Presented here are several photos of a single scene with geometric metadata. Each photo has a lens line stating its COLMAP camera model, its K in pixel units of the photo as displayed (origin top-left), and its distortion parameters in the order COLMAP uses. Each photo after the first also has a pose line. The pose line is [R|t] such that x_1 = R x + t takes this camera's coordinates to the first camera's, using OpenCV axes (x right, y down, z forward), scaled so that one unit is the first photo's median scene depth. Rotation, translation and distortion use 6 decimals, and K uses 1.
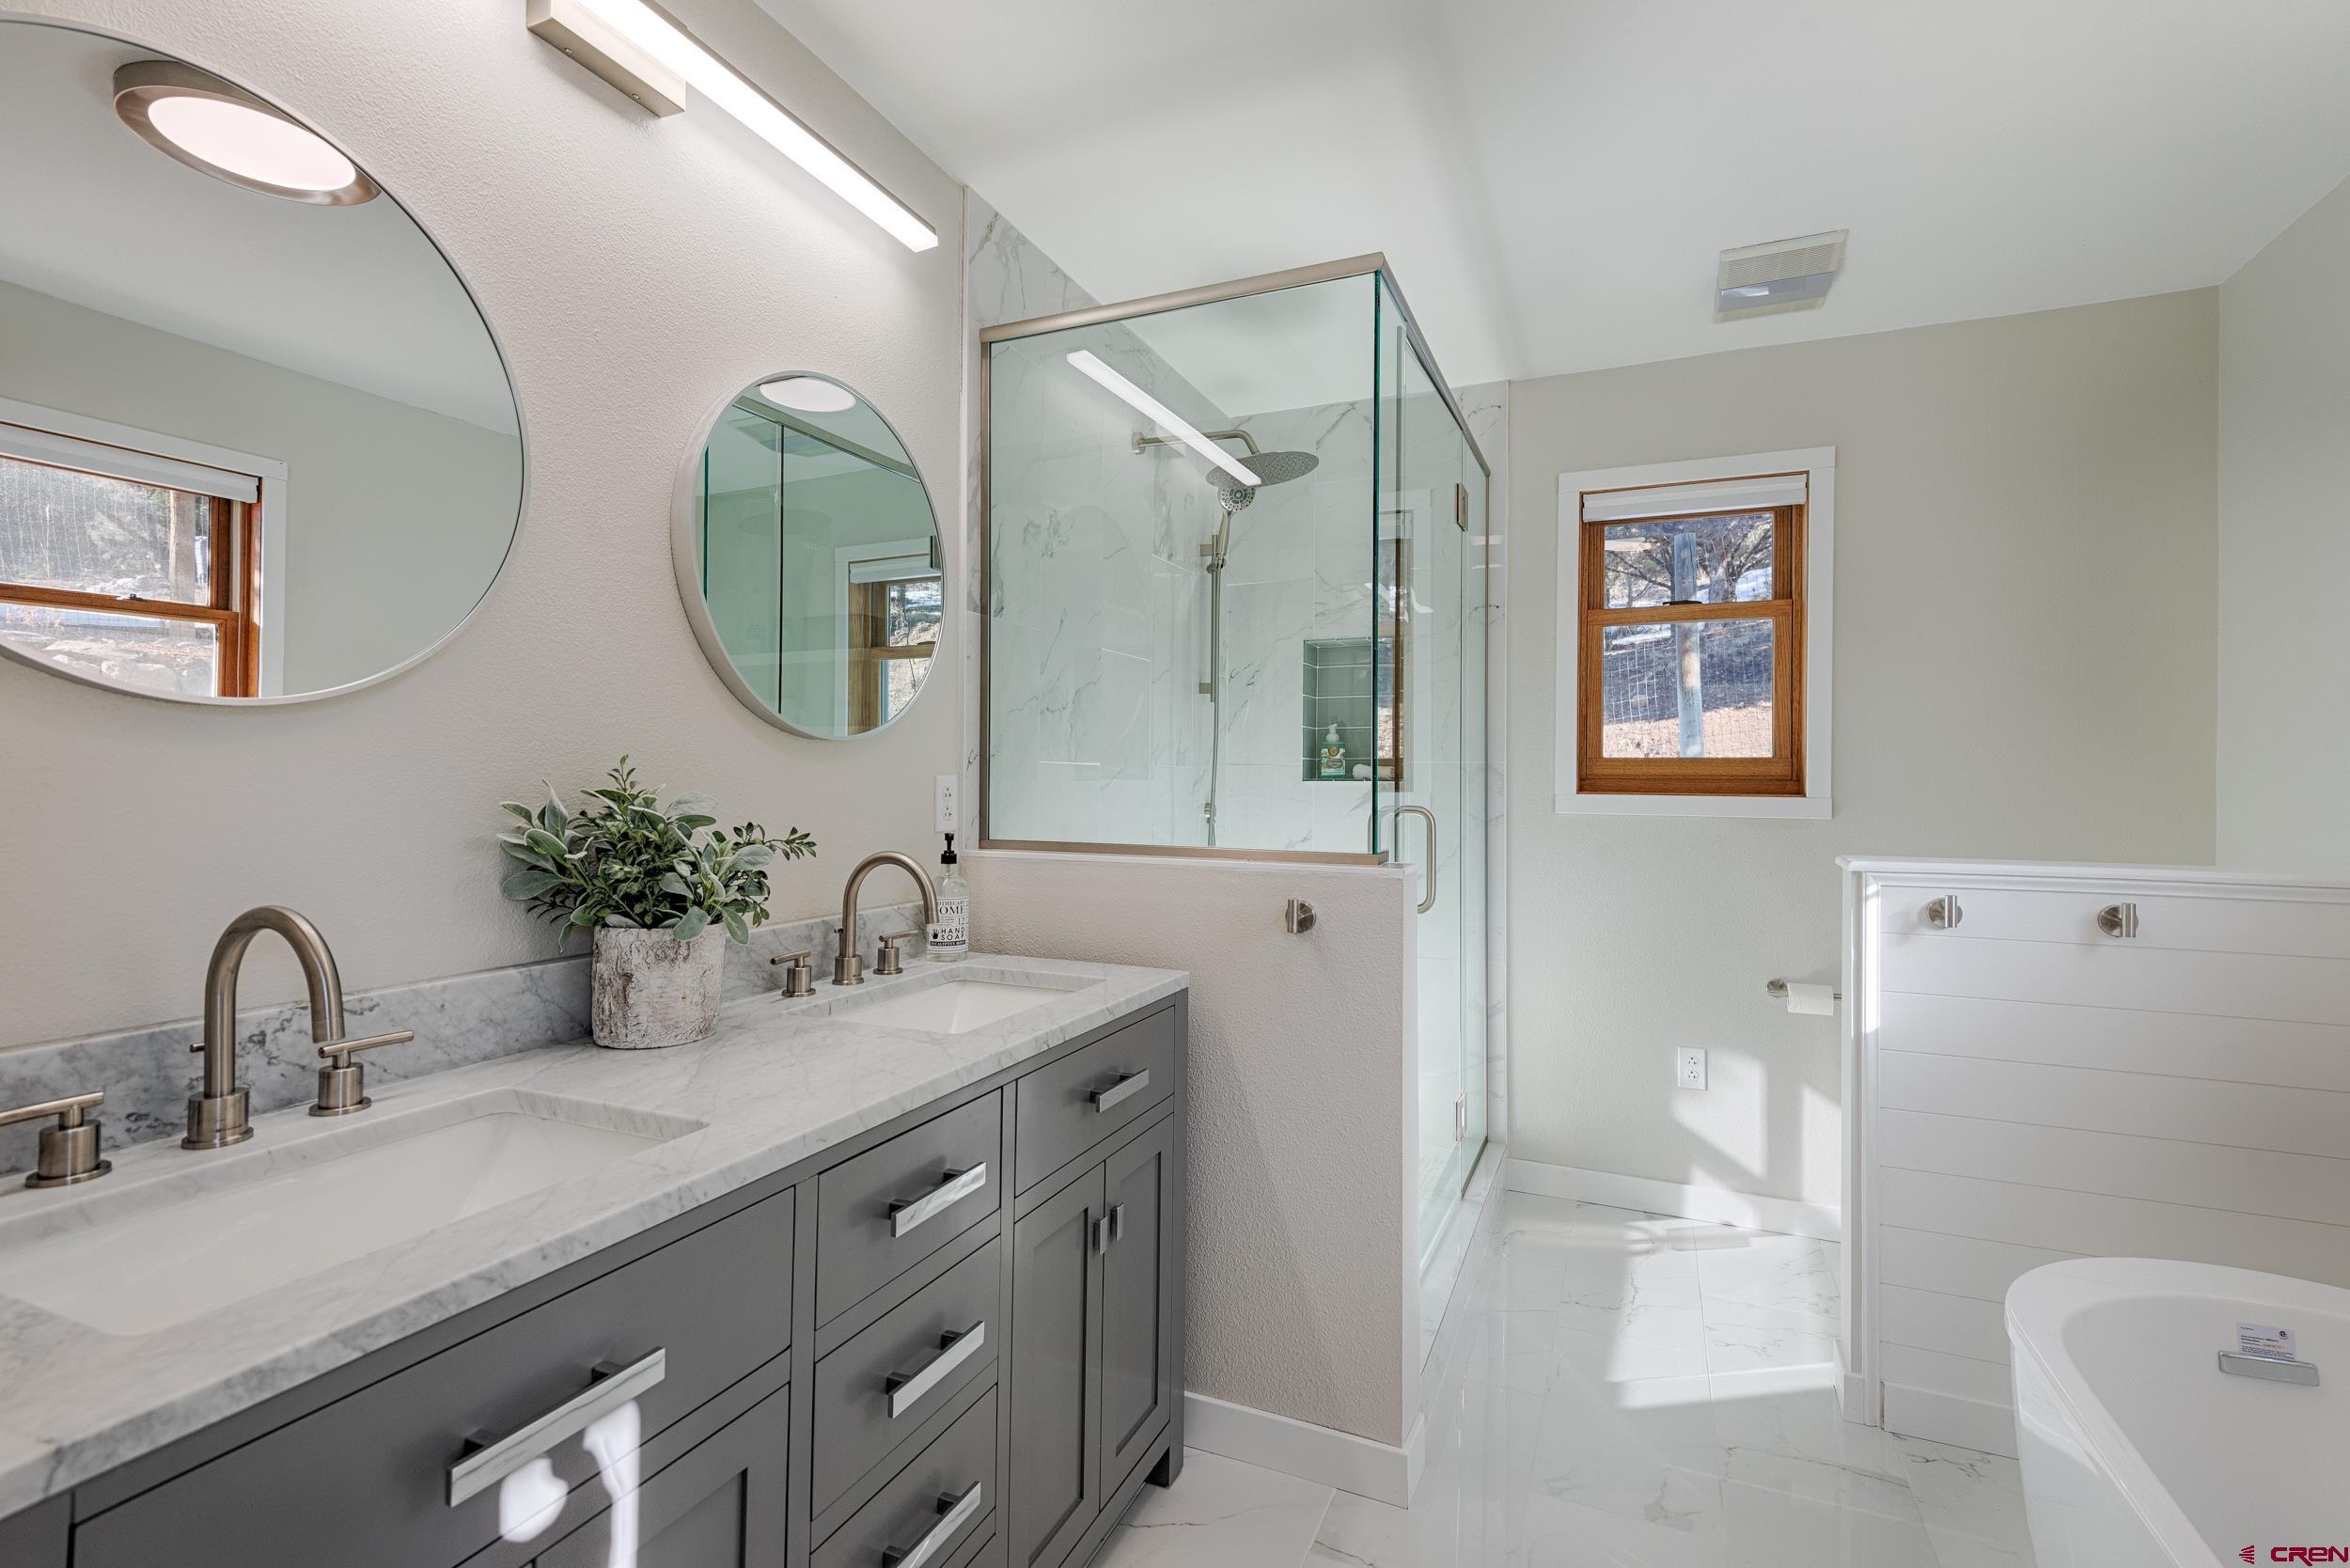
lens RADIAL K [[1067.3, 0, 1196.7], [0, 1067.3, 789.1], [0, 0, 1]] dist [0.039158, -0.001297]
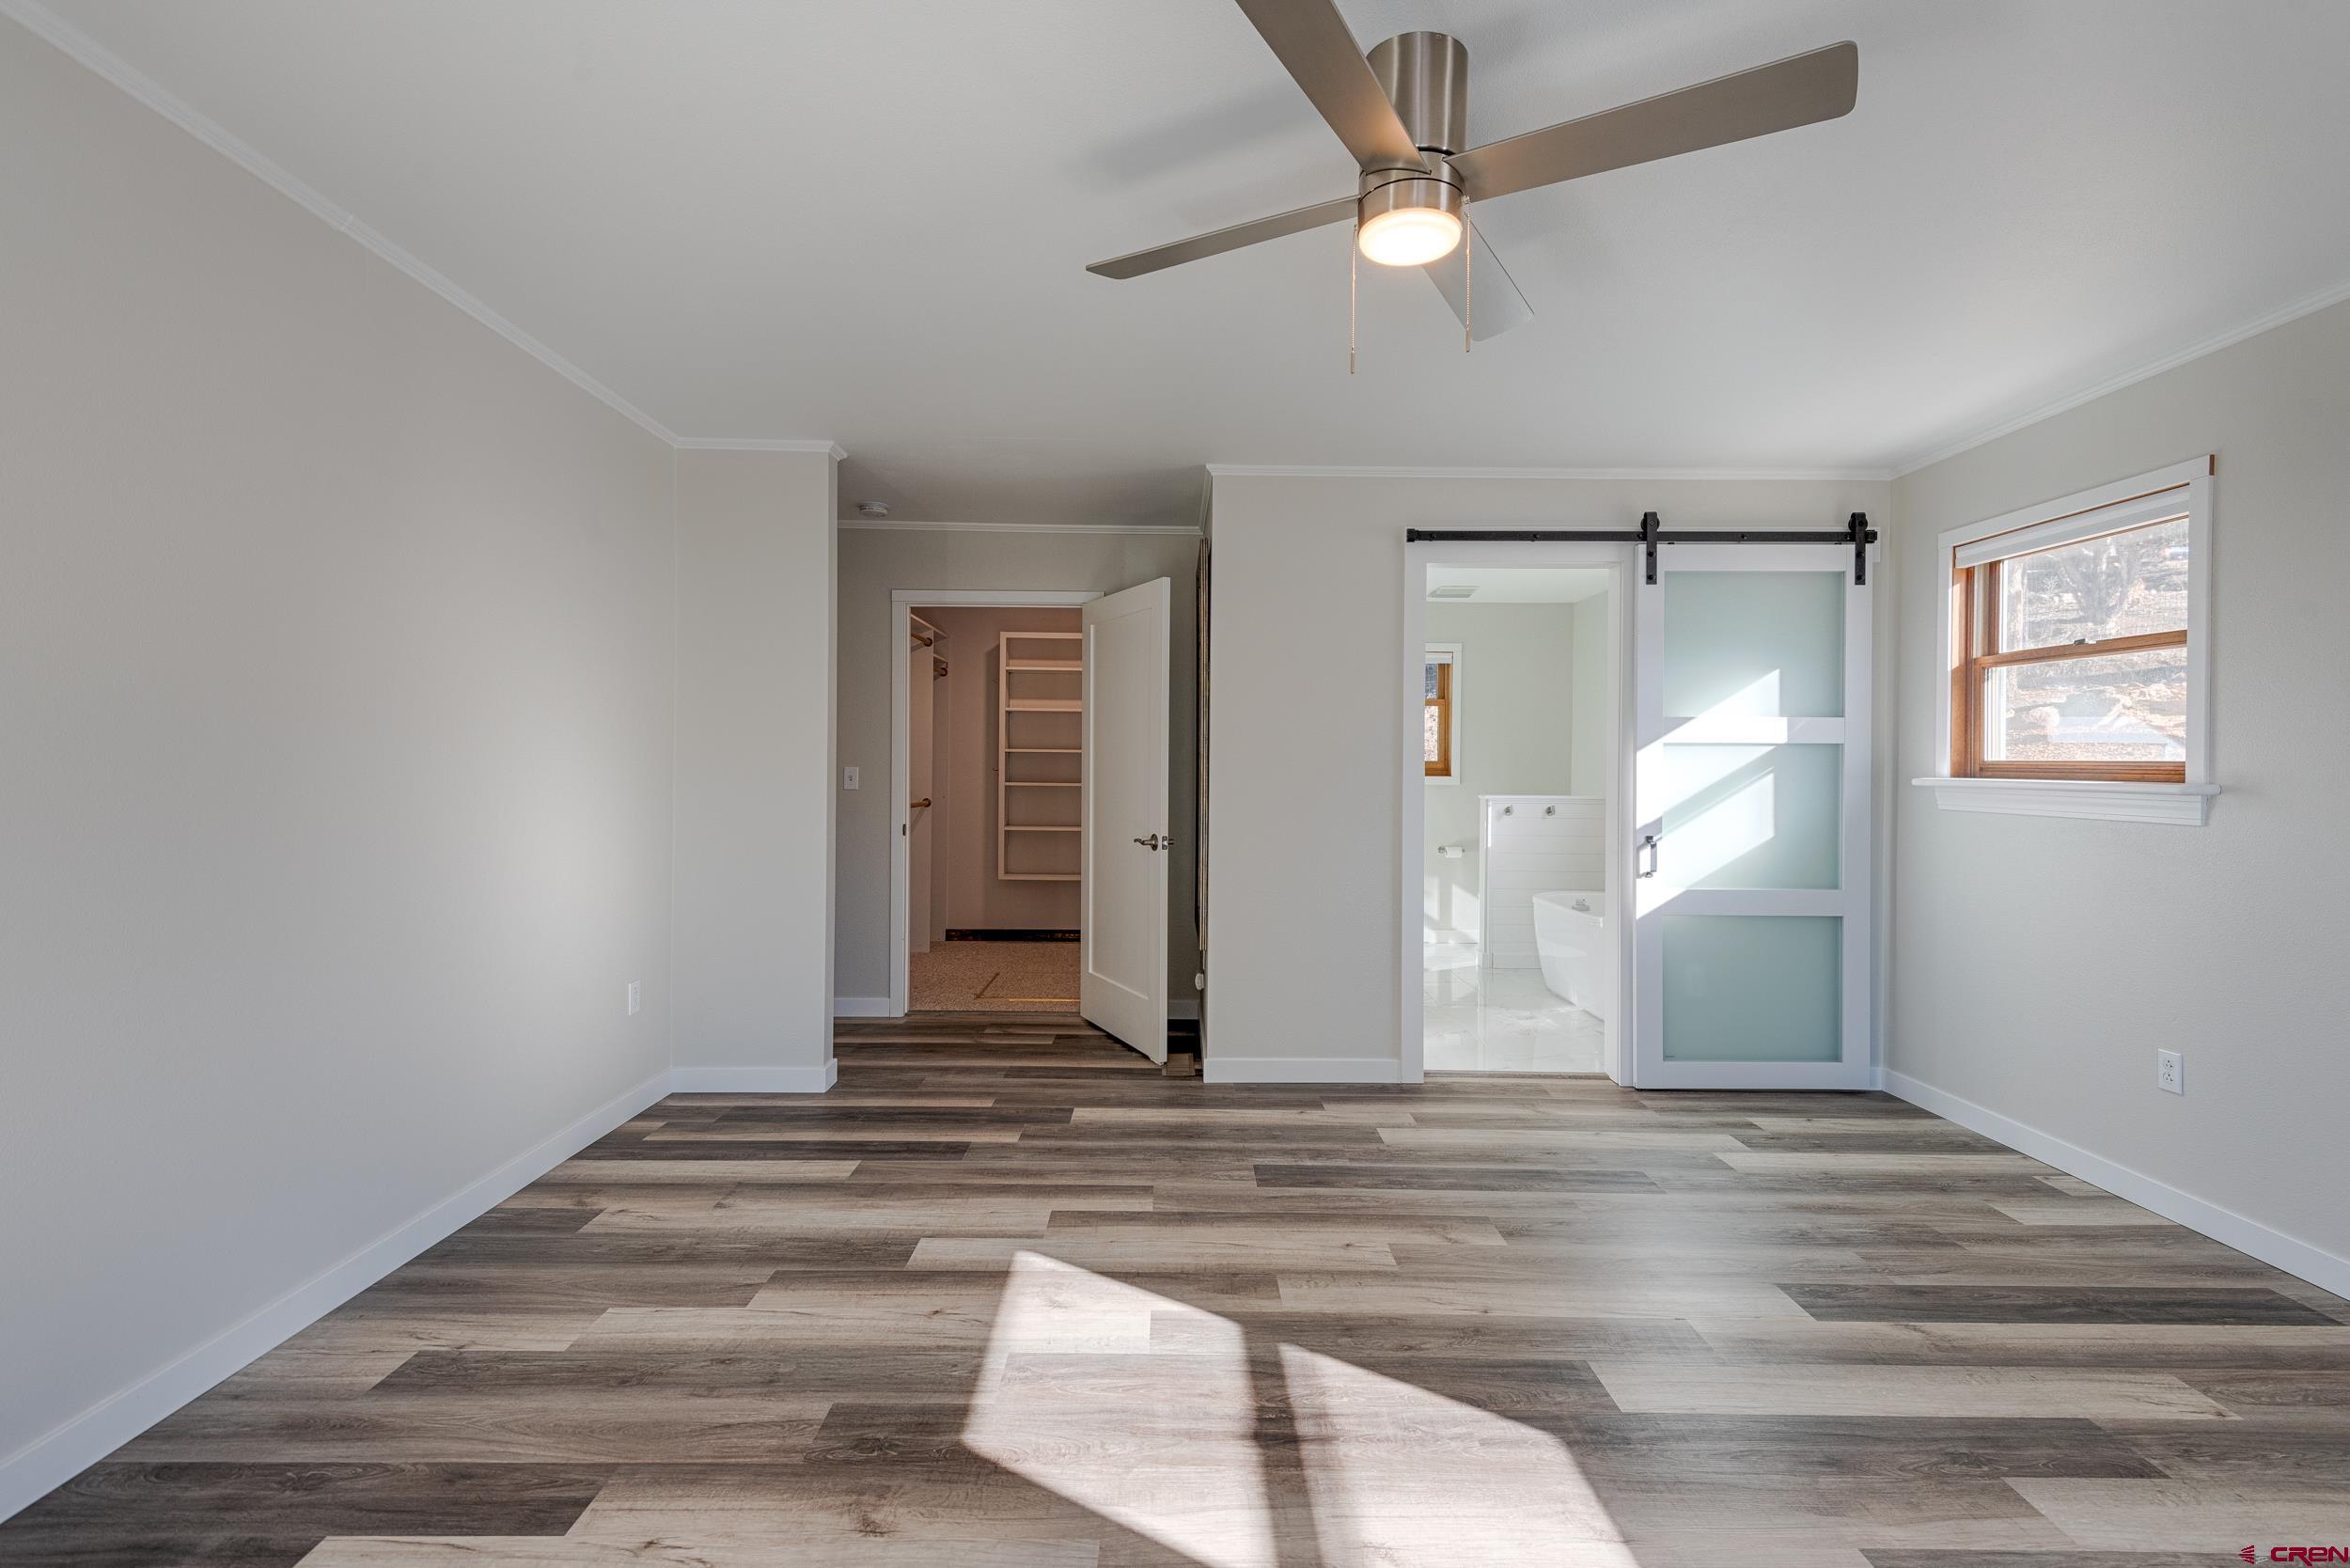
lens RADIAL K [[1067.3, 0, 1176.1], [0, 1067.3, 783.0], [0, 0, 1]] dist [0.039158, -0.001297]
pose [[0.912743, 0.004950, 0.408505, -1.483194], [-0.004981, 0.999987, -0.000986, 0.039605], [-0.408505, -0.001135, 0.912756, -1.466971]]
